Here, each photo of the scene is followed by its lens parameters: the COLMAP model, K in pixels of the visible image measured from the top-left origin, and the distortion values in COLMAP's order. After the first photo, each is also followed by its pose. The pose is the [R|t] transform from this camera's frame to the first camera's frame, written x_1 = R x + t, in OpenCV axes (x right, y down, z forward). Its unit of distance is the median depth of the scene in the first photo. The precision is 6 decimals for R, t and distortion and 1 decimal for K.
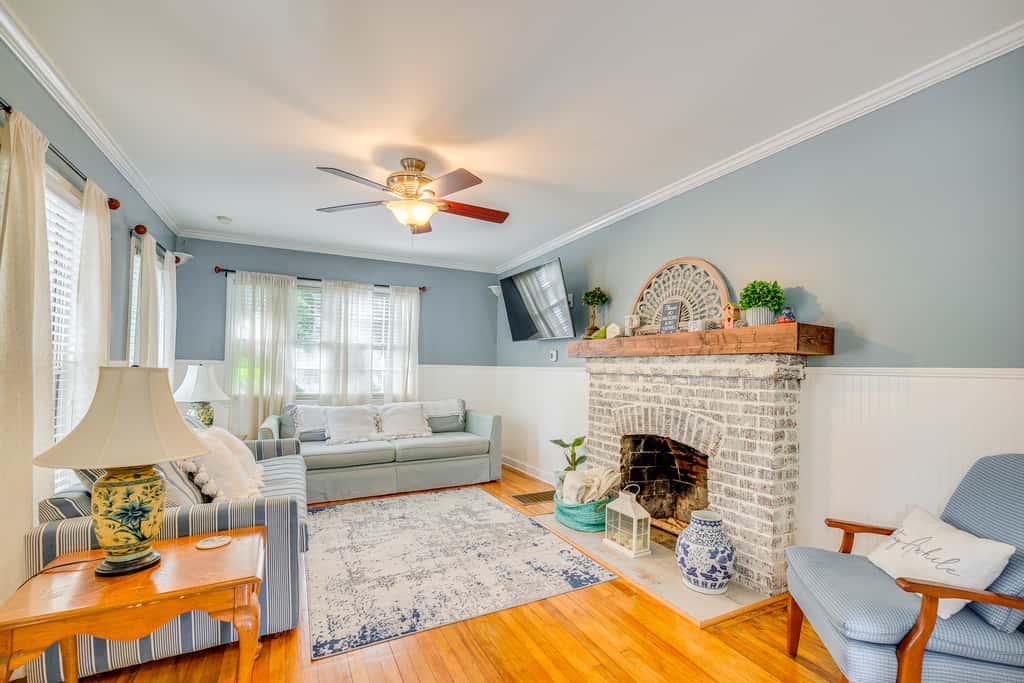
lens RADIAL K [[454.3, 0, 528.2], [0, 454.3, 364.6], [0, 0, 1]] dist [-0.003476, 0.000281]
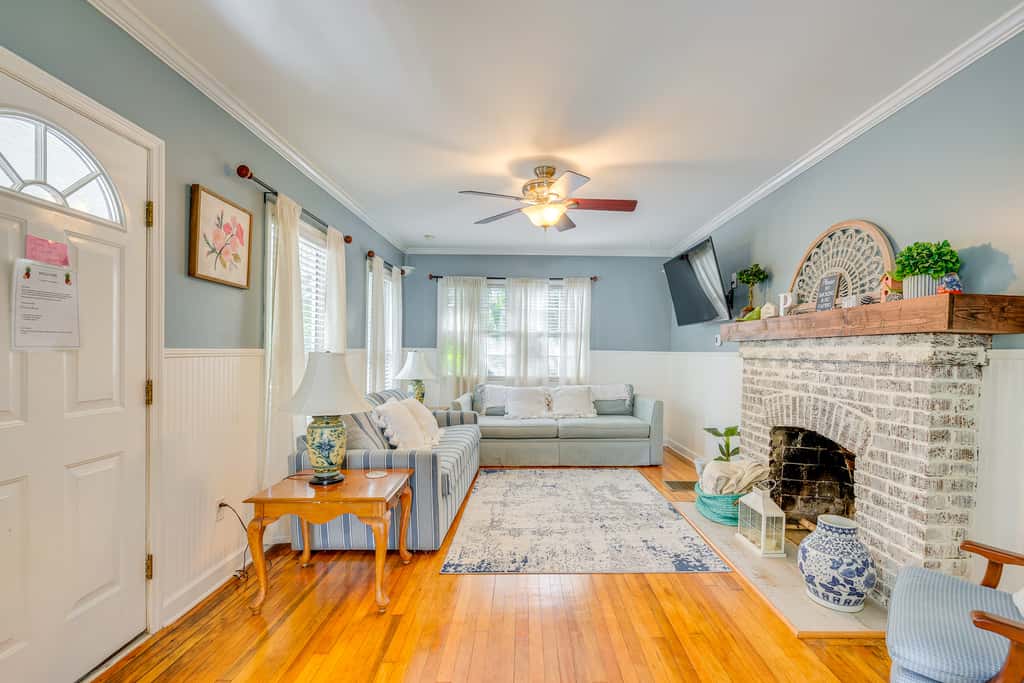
lens RADIAL K [[454.3, 0, 528.2], [0, 454.3, 364.6], [0, 0, 1]] dist [-0.003476, 0.000281]
pose [[0.890828, 0.007698, -0.454276, 0.217185], [0.005963, 0.999572, 0.028631, 0.003480], [0.454302, -0.028214, 0.890401, -0.028429]]
